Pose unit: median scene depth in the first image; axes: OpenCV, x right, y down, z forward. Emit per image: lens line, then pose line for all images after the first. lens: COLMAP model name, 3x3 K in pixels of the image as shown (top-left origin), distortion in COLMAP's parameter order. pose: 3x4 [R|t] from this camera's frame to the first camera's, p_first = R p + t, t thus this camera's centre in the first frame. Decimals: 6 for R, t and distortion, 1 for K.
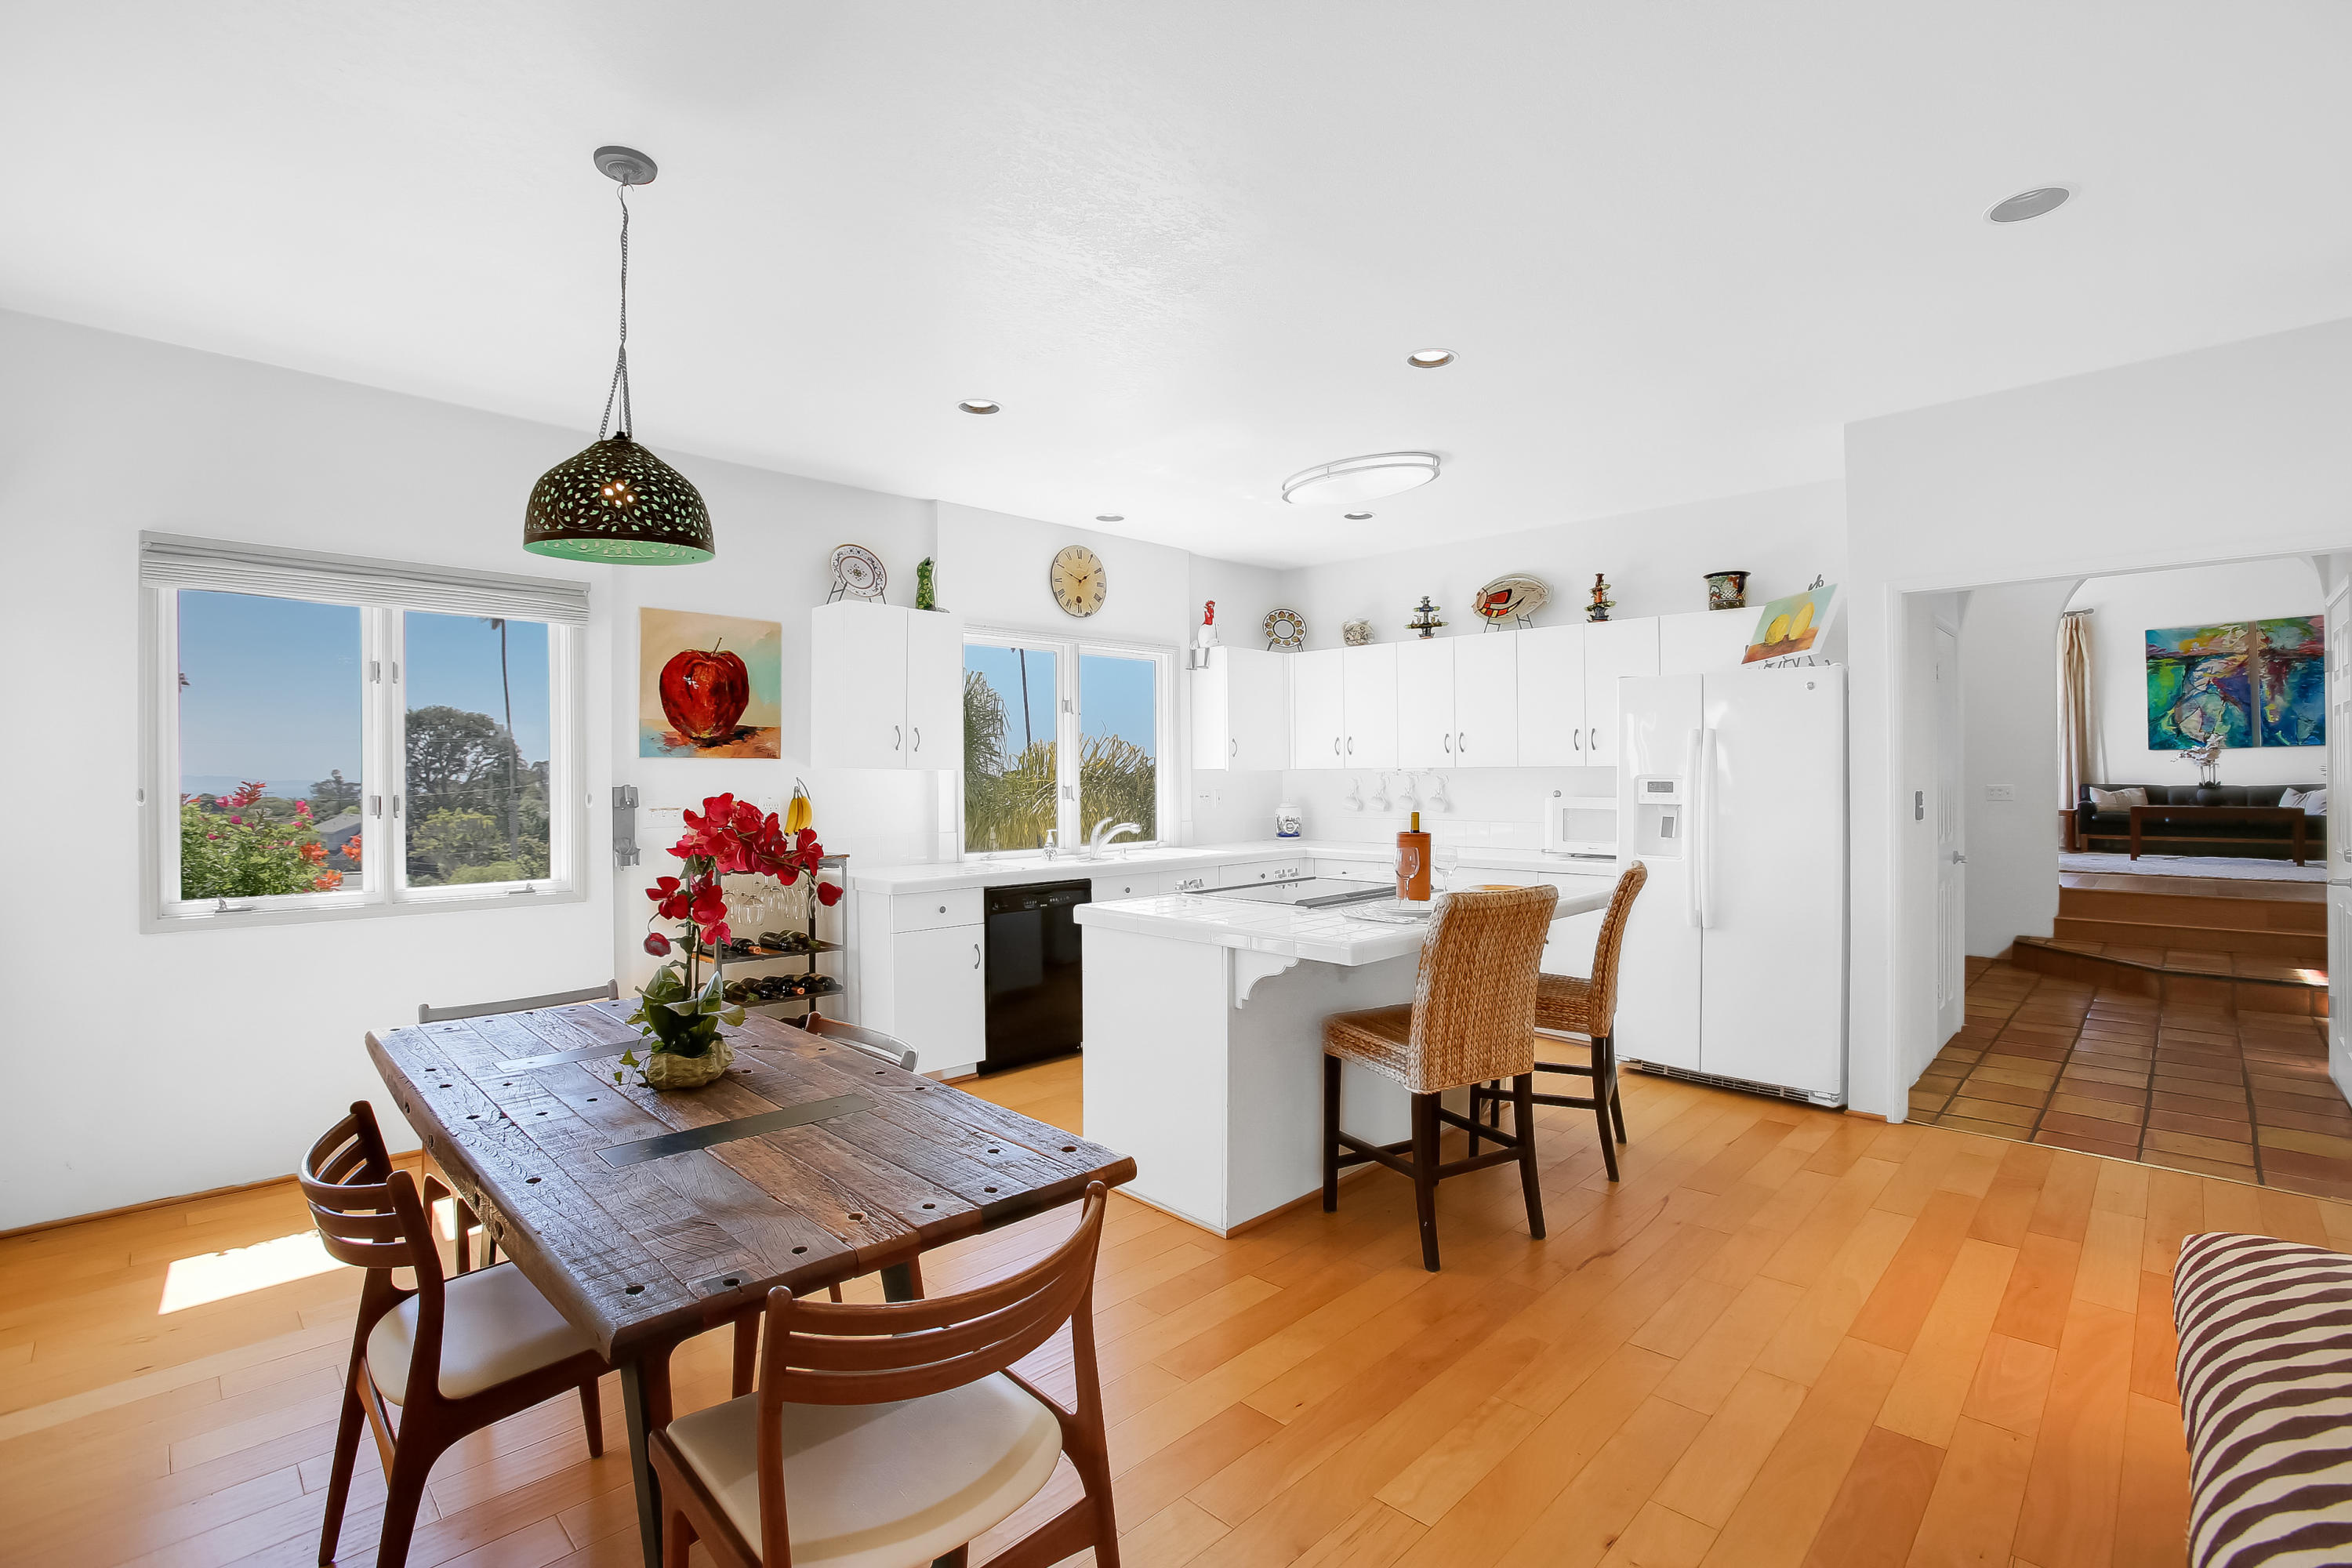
lens RADIAL K [[1079.0, 0, 1125.5], [0, 1079.0, 770.9], [0, 0, 1]] dist [-0.054556, 0.015813]
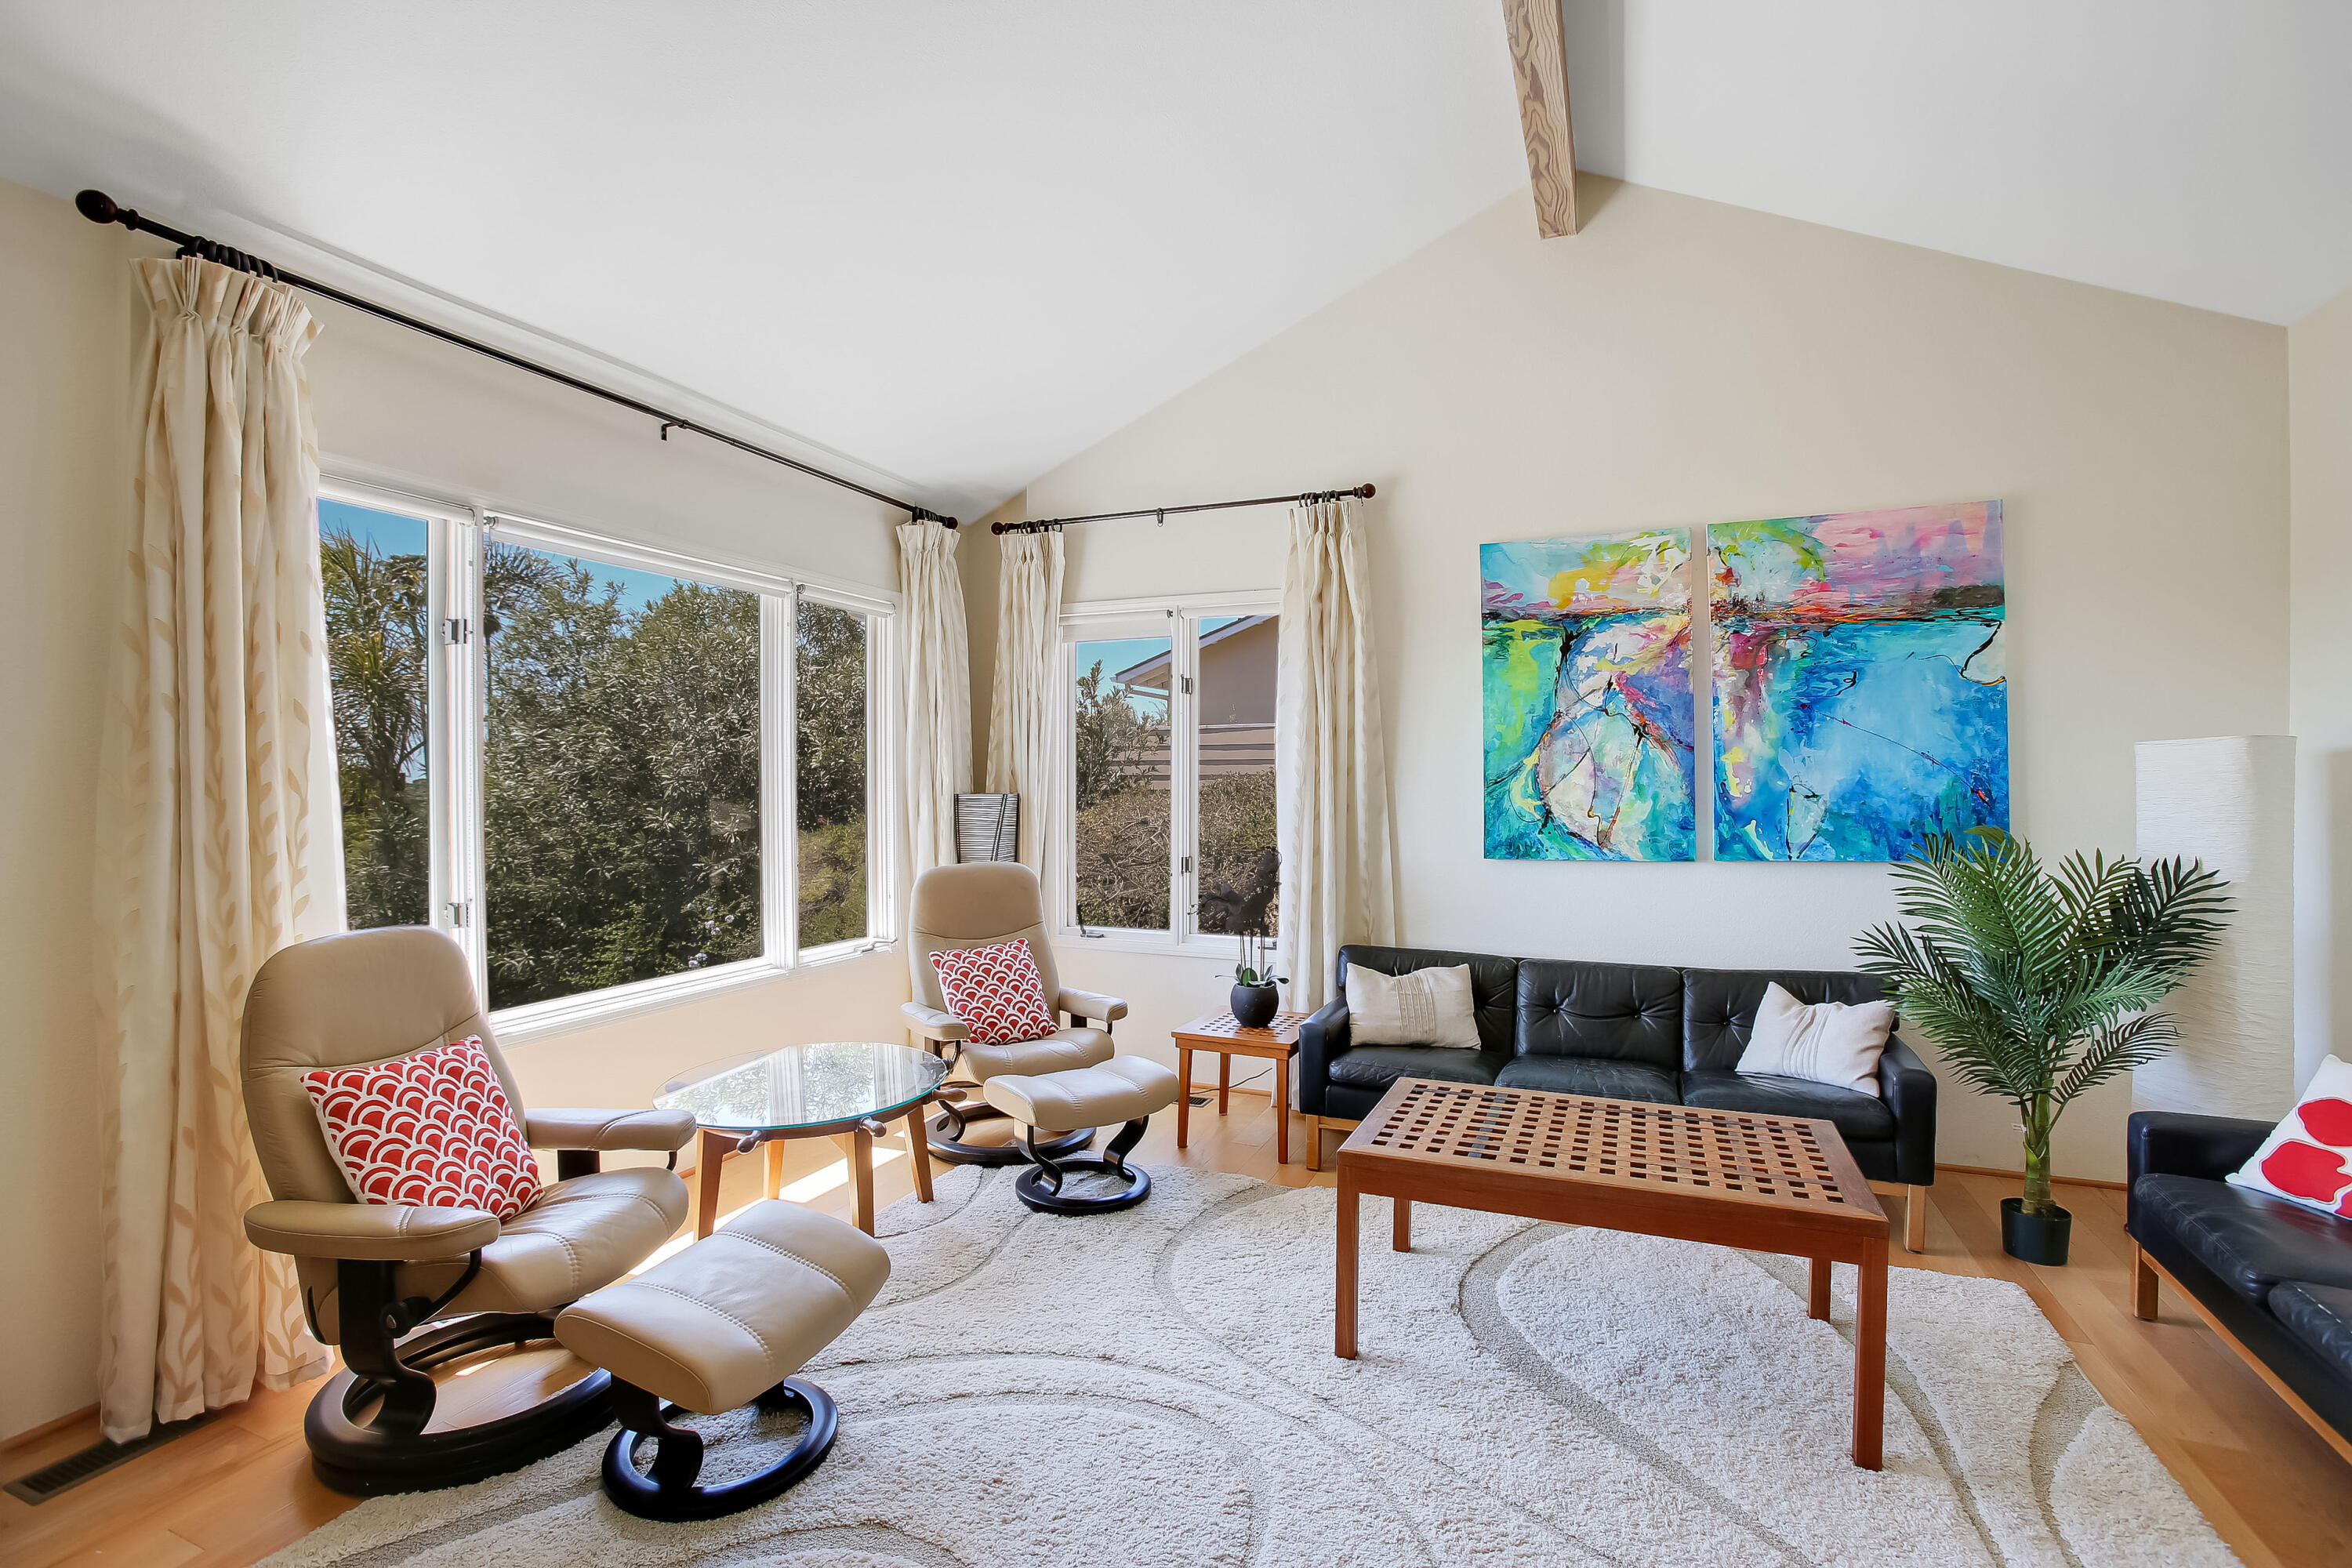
lens RADIAL K [[1079.0, 0, 1171.5], [0, 1079.0, 777.5], [0, 0, 1]] dist [-0.054556, 0.015813]
pose [[0.907088, 0.007245, 0.420878, 0.741411], [-0.009079, 0.999956, 0.002353, -0.051823], [-0.420842, -0.005955, 0.907114, 0.716076]]
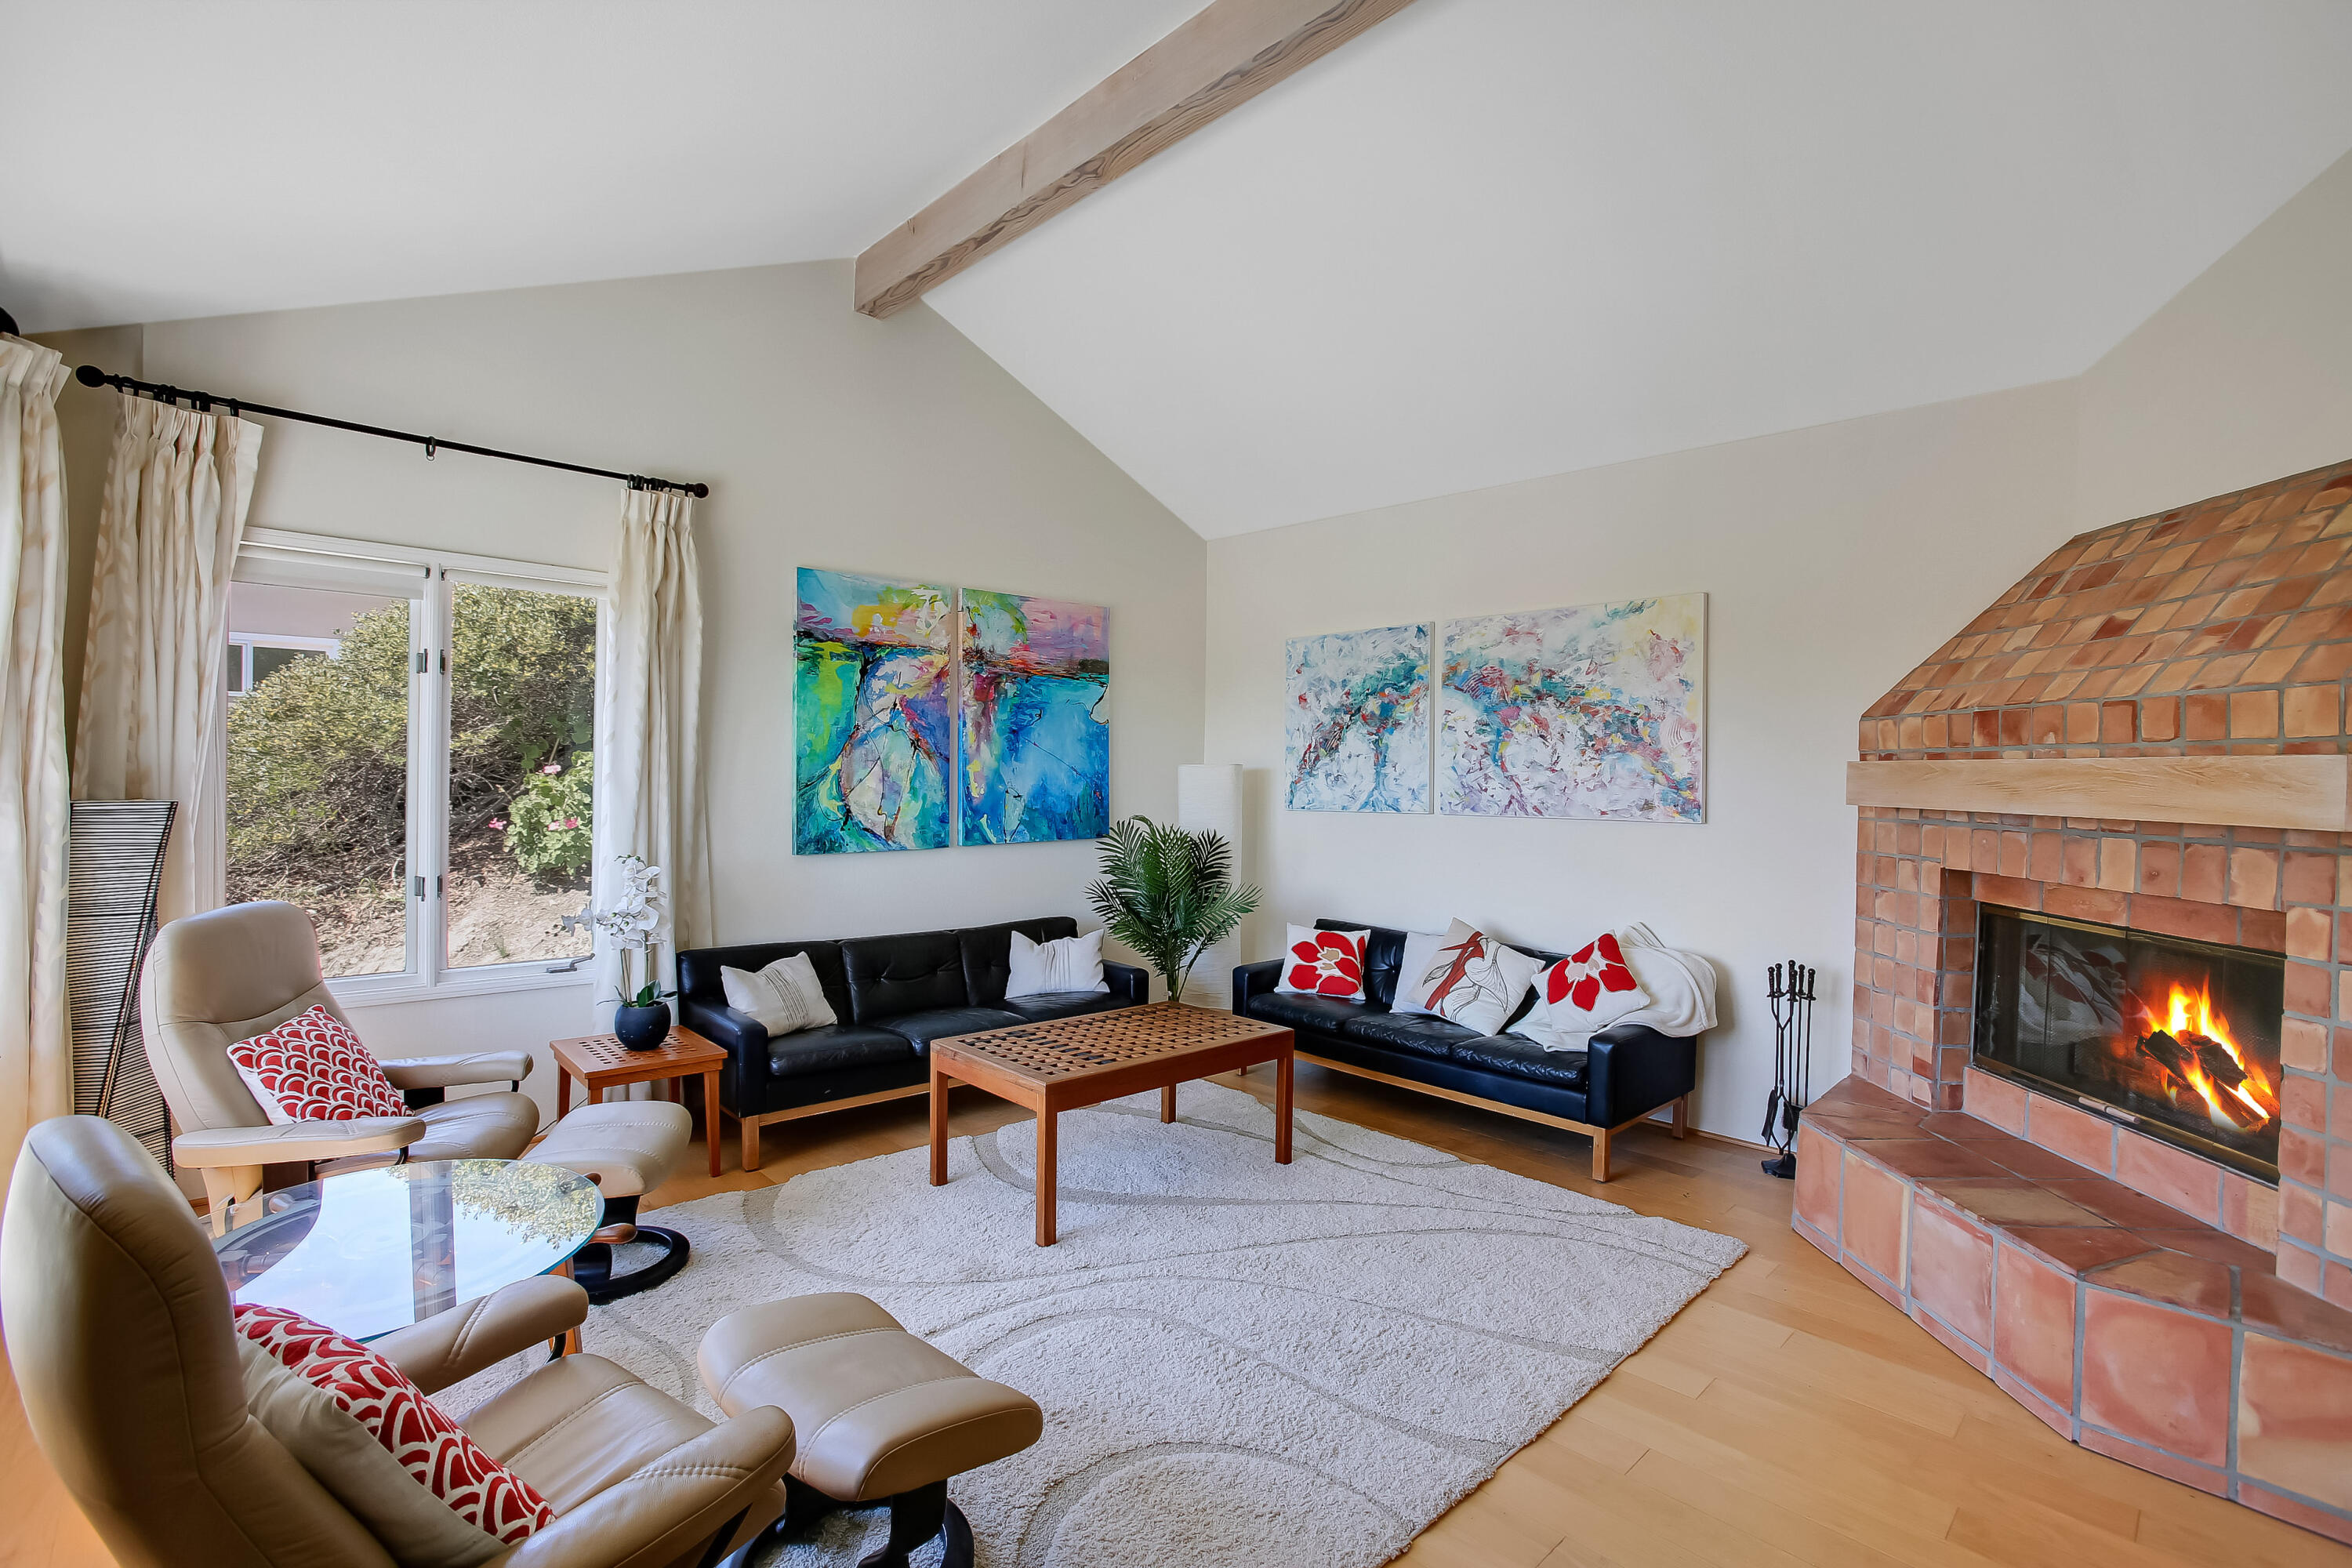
lens RADIAL K [[1079.0, 0, 1178.1], [0, 1079.0, 778.4], [0, 0, 1]] dist [-0.054556, 0.015813]
pose [[-0.022129, 0.004818, 0.999744, 0.573868], [-0.019789, 0.999790, -0.005256, -0.053854], [-0.999559, -0.019900, -0.022029, 0.887571]]
